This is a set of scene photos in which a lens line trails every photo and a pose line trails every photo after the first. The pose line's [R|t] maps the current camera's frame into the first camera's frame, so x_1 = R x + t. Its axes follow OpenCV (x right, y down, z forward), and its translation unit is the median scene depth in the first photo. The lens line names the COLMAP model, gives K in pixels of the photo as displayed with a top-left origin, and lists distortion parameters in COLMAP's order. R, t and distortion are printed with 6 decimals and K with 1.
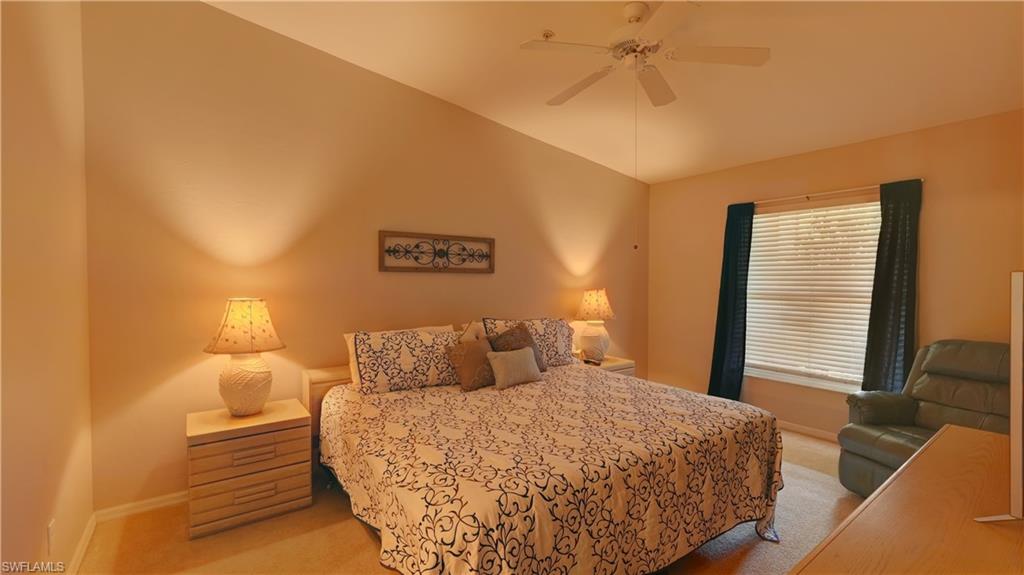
lens RADIAL K [[452.8, 0, 512.0], [0, 452.8, 287.5], [0, 0, 1]] dist [0.001538, 0.000283]
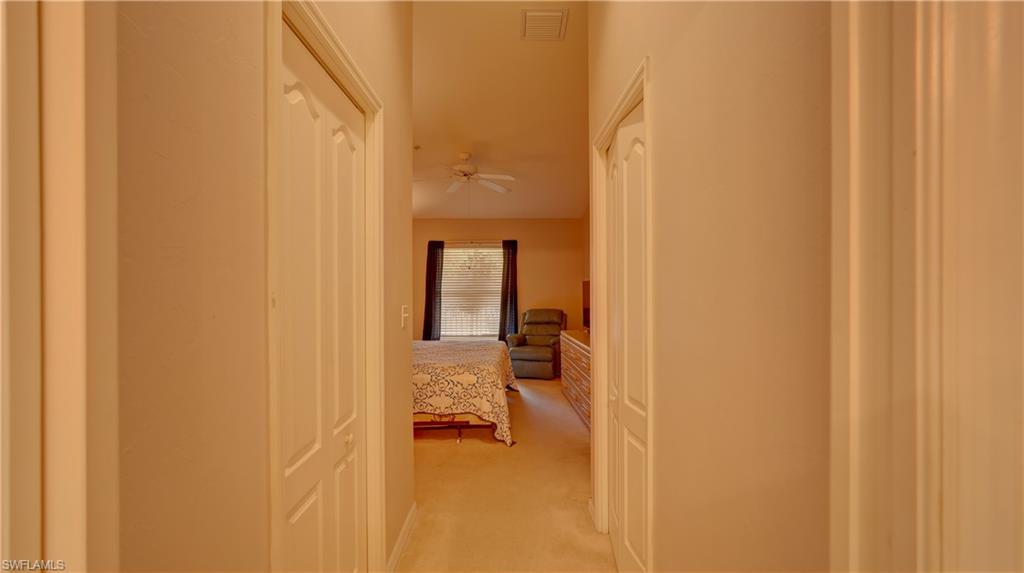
lens RADIAL K [[452.8, 0, 512.0], [0, 452.8, 286.5], [0, 0, 1]] dist [0.001538, 0.000283]
pose [[0.569940, -0.002538, 0.821683, -0.905053], [0.023730, 0.999629, -0.013372, 0.018604], [-0.821344, 0.027119, 0.569788, -0.246366]]
